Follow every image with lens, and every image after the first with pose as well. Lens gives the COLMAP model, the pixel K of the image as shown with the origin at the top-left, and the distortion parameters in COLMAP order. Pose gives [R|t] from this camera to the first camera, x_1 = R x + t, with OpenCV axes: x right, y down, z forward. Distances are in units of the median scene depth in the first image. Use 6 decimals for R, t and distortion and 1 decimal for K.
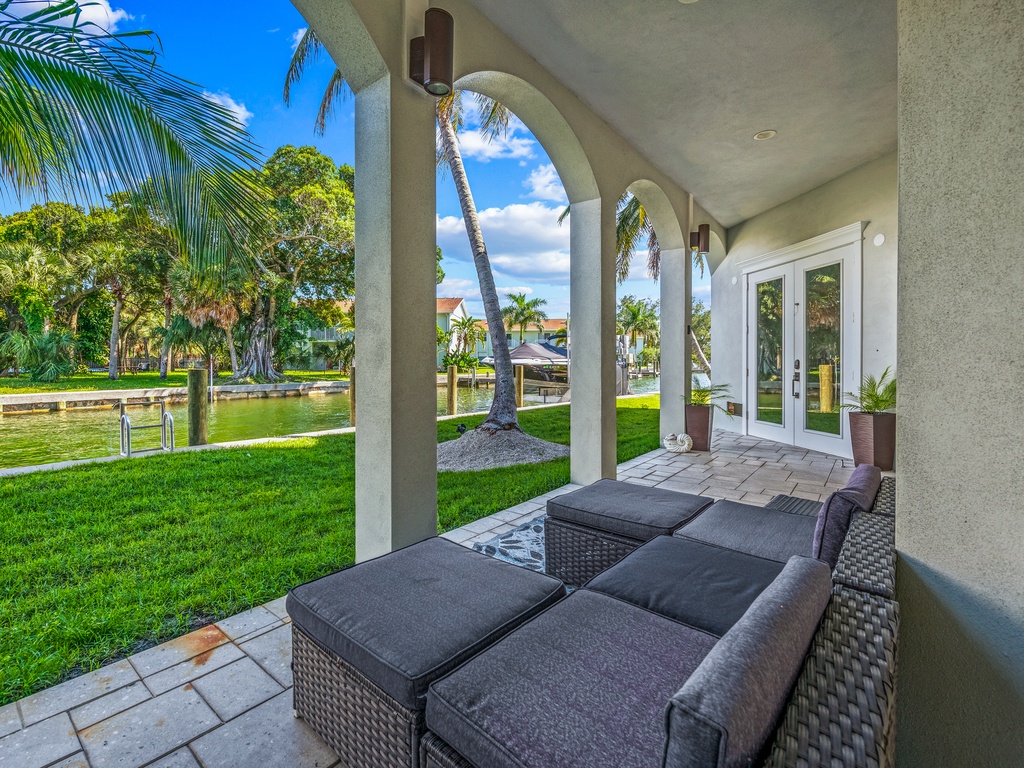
lens RADIAL K [[465.2, 0, 509.4], [0, 465.2, 358.7], [0, 0, 1]] dist [-0.027797, 0.000172]
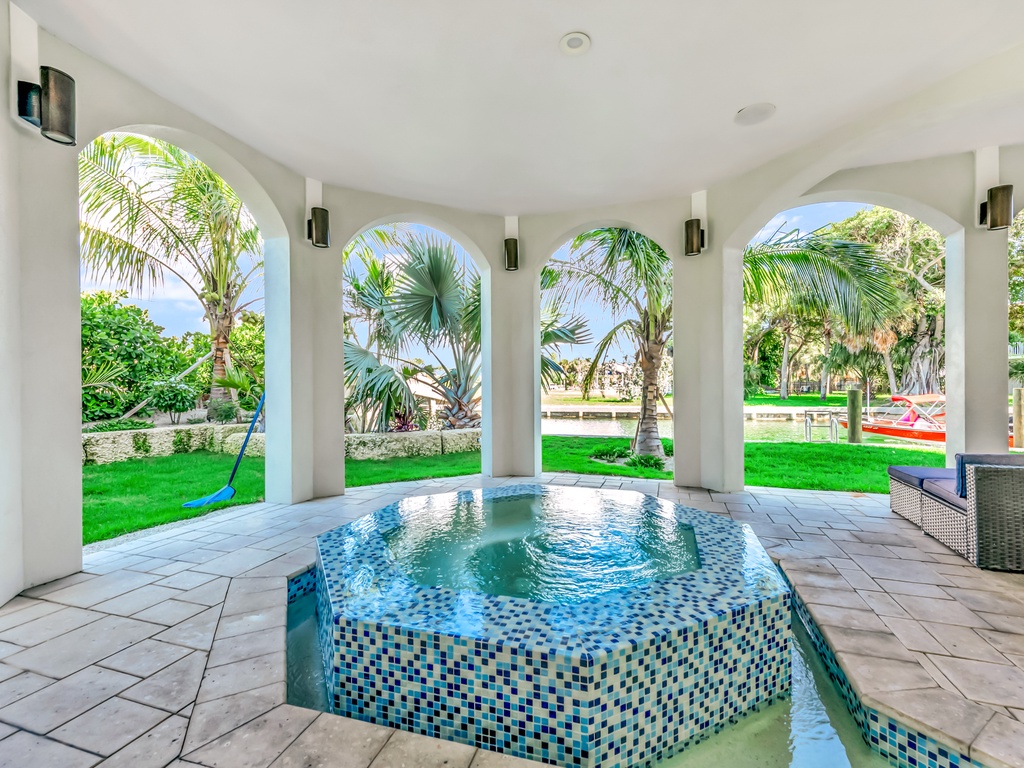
lens RADIAL K [[470.4, 0, 514.1], [0, 470.4, 398.0], [0, 0, 1]] dist [0.003664, 0.000222]
pose [[0.342267, 0.020006, -0.939390, 0.097960], [0.012758, 0.999582, 0.025936, -0.000981], [0.939516, -0.020862, 0.341869, -0.145234]]
